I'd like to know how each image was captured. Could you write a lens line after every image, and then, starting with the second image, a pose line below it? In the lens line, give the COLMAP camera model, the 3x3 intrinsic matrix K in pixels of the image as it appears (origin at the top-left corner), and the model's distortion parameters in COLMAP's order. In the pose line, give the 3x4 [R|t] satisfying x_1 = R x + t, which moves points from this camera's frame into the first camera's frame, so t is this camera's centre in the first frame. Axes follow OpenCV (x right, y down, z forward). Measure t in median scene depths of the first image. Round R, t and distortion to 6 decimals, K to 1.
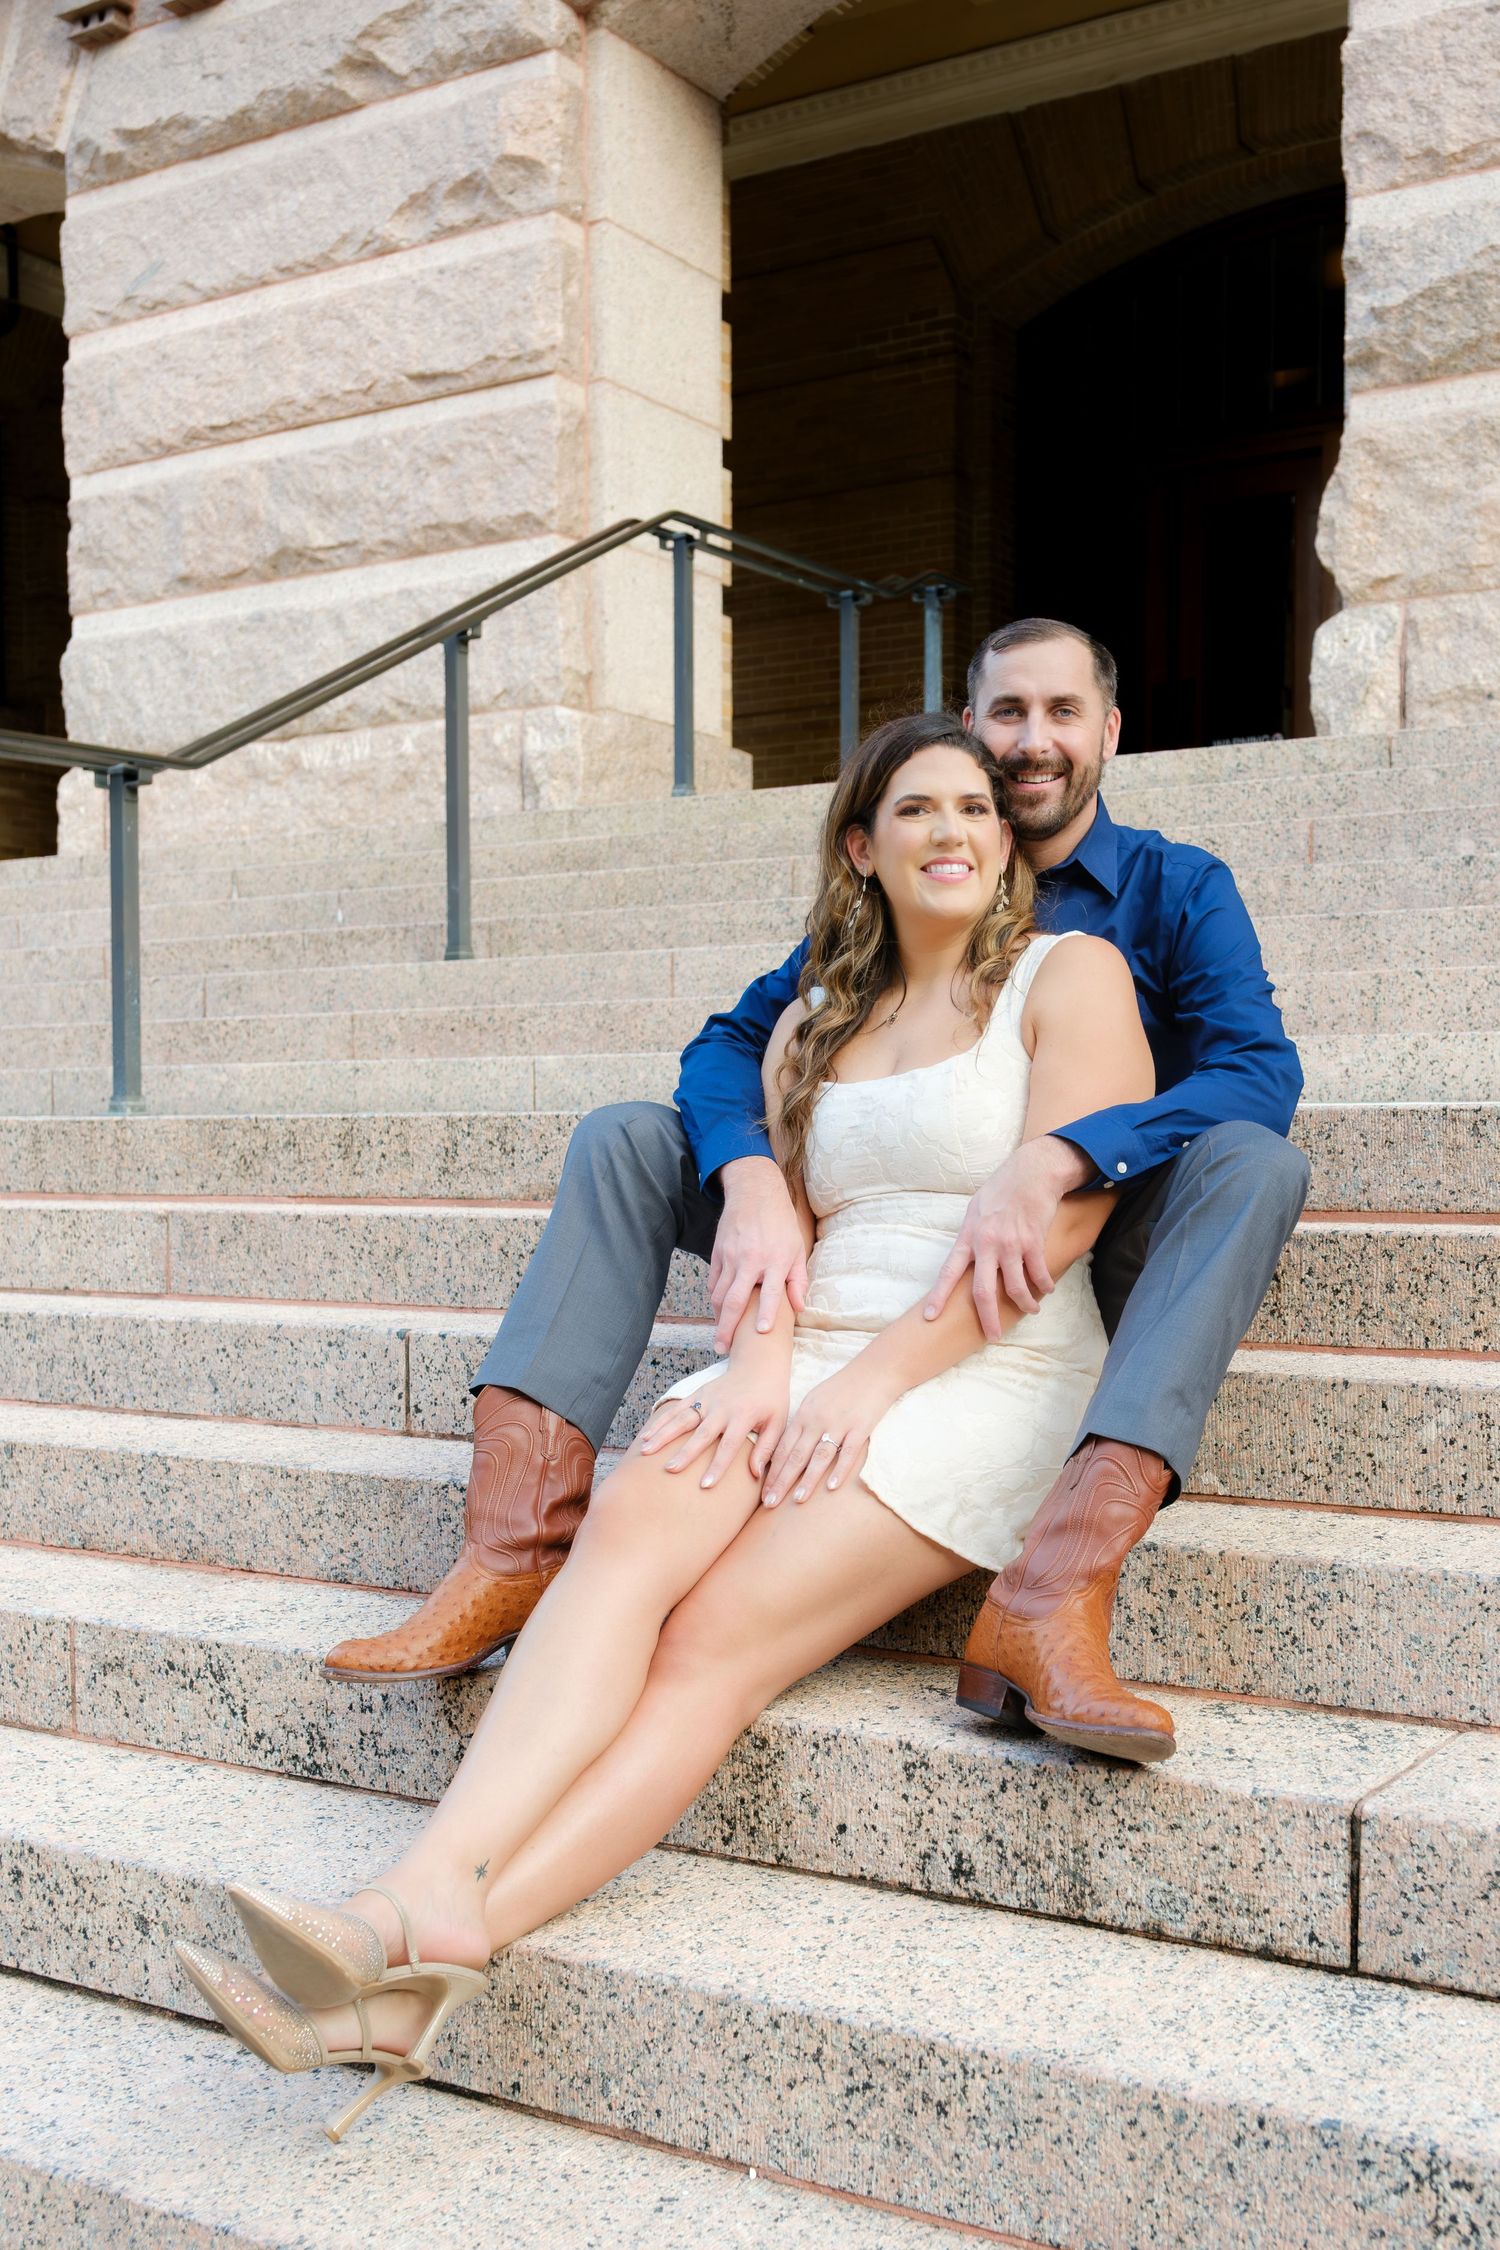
lens RADIAL K [[2012.0, 0, 750.4], [0, 2012.0, 1130.2], [0, 0, 1]] dist [-0.015733, 0.001369]
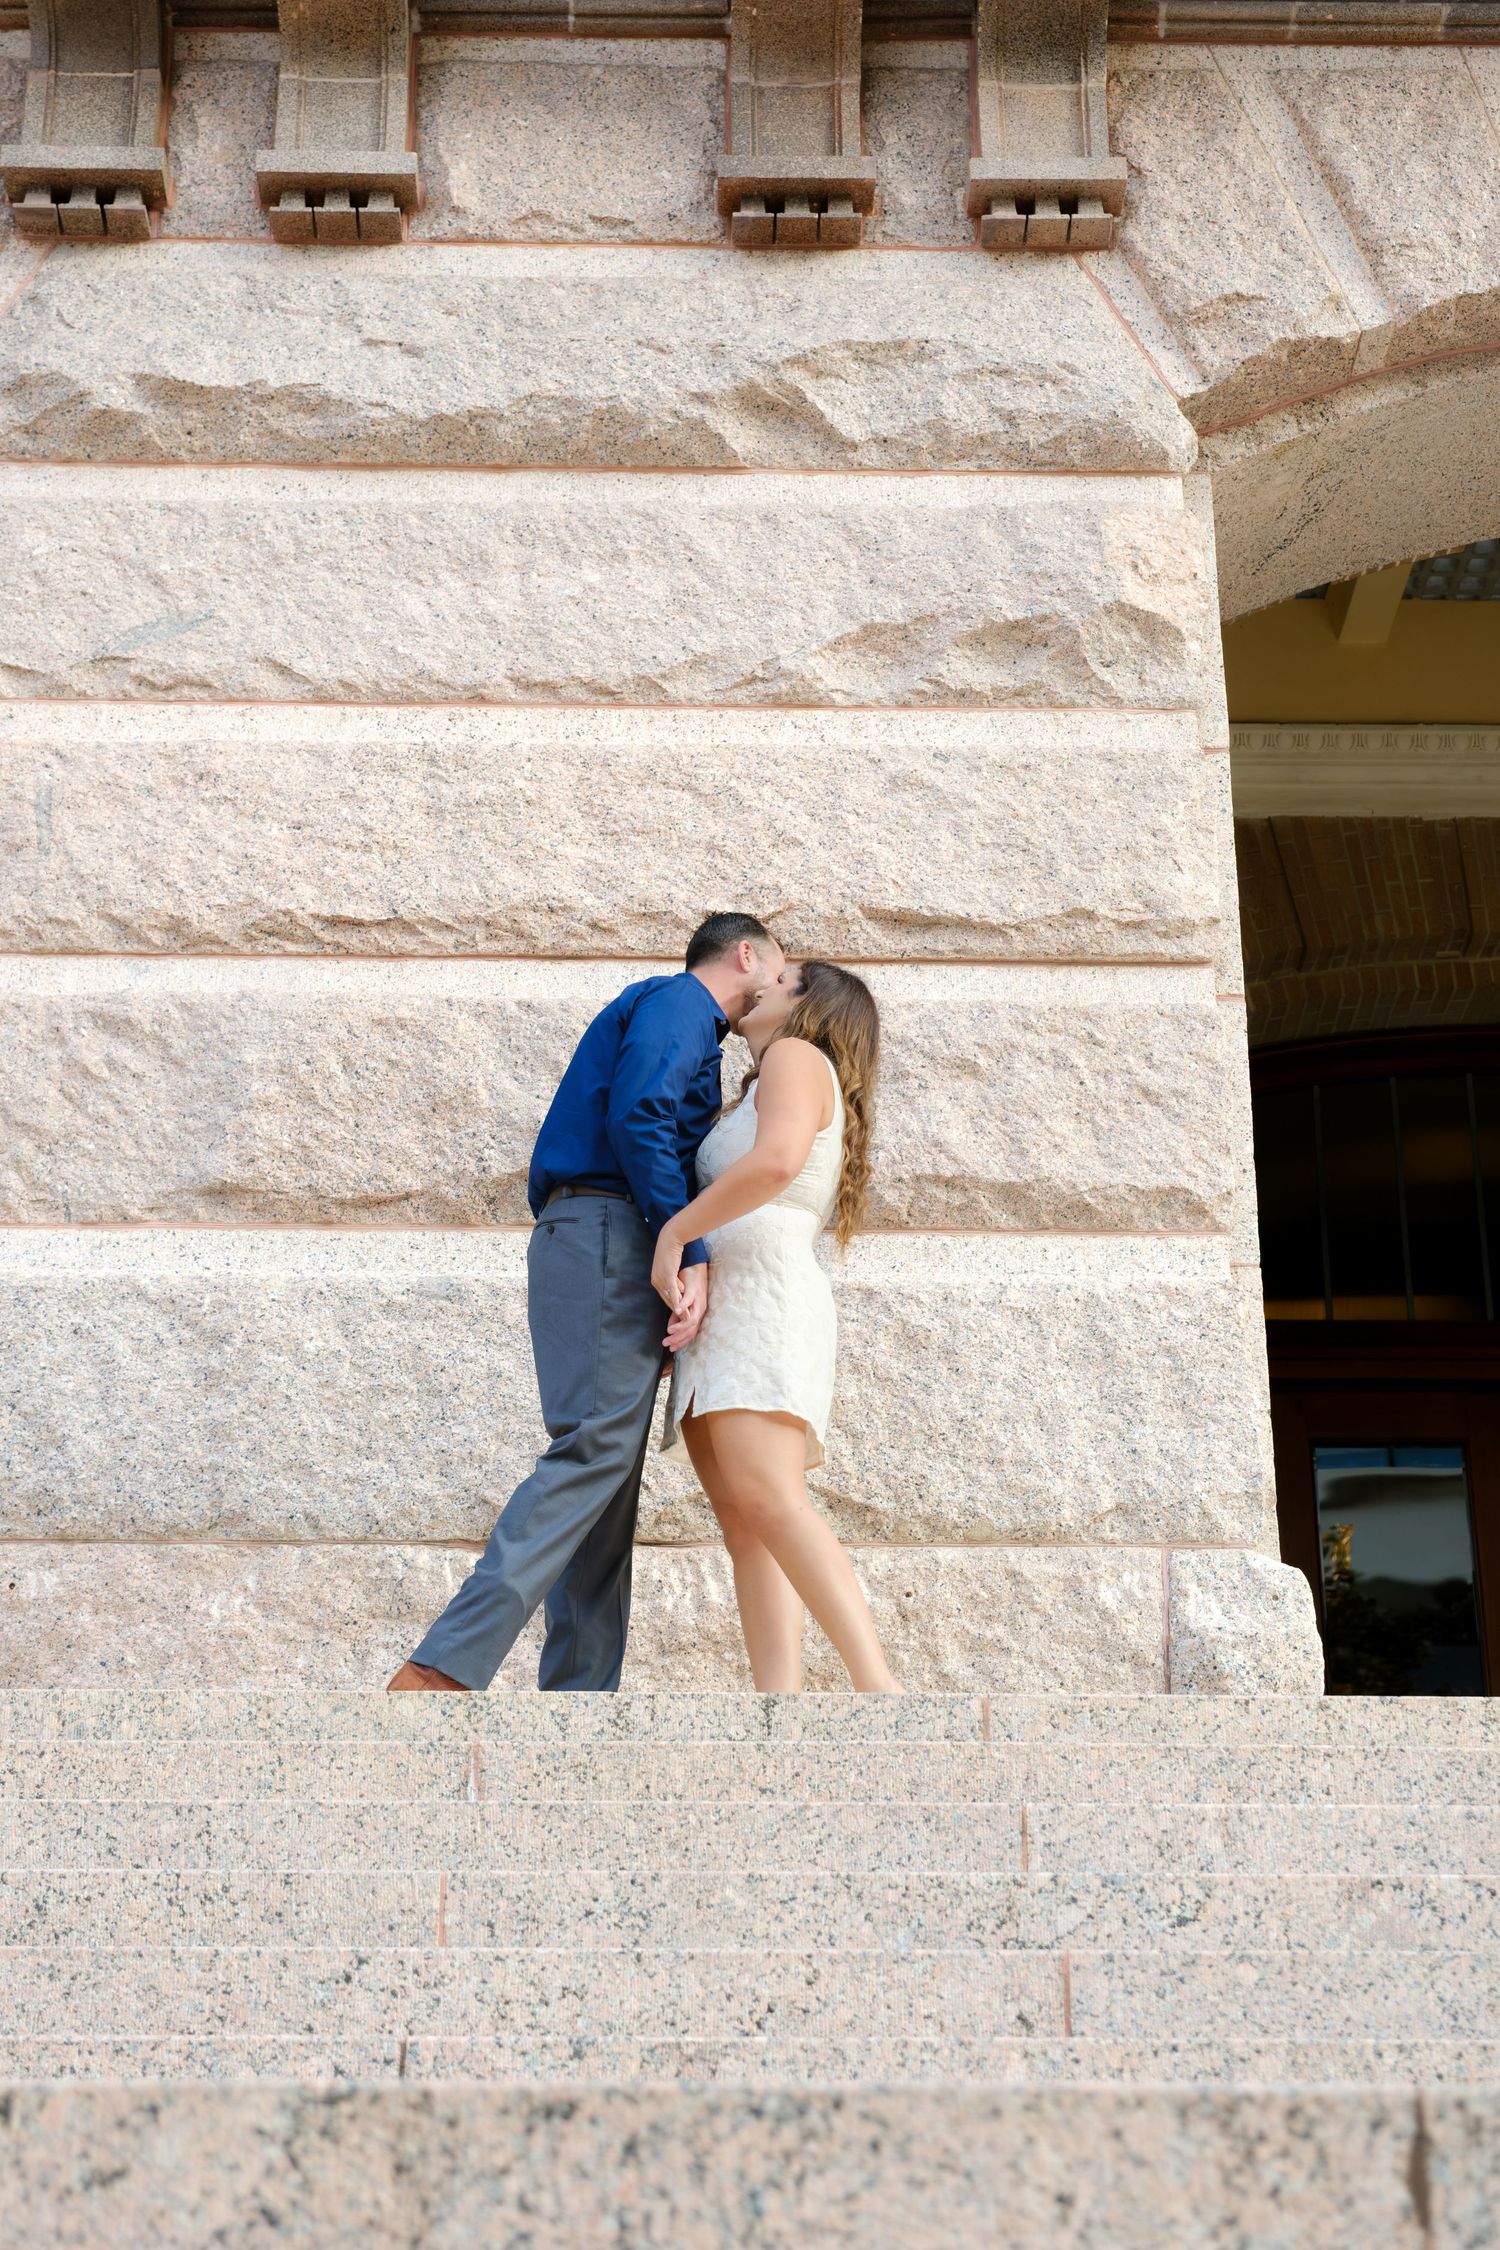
lens RADIAL K [[3185.6, 0, 749.8], [0, 3185.6, 1124.2], [0, 0, 1]] dist [0.015378, 0.000000]
pose [[0.873463, 0.211665, 0.438475, -0.545239], [-0.009239, 0.907605, -0.419724, 0.028296], [-0.486803, 0.362563, 0.794715, 0.359615]]
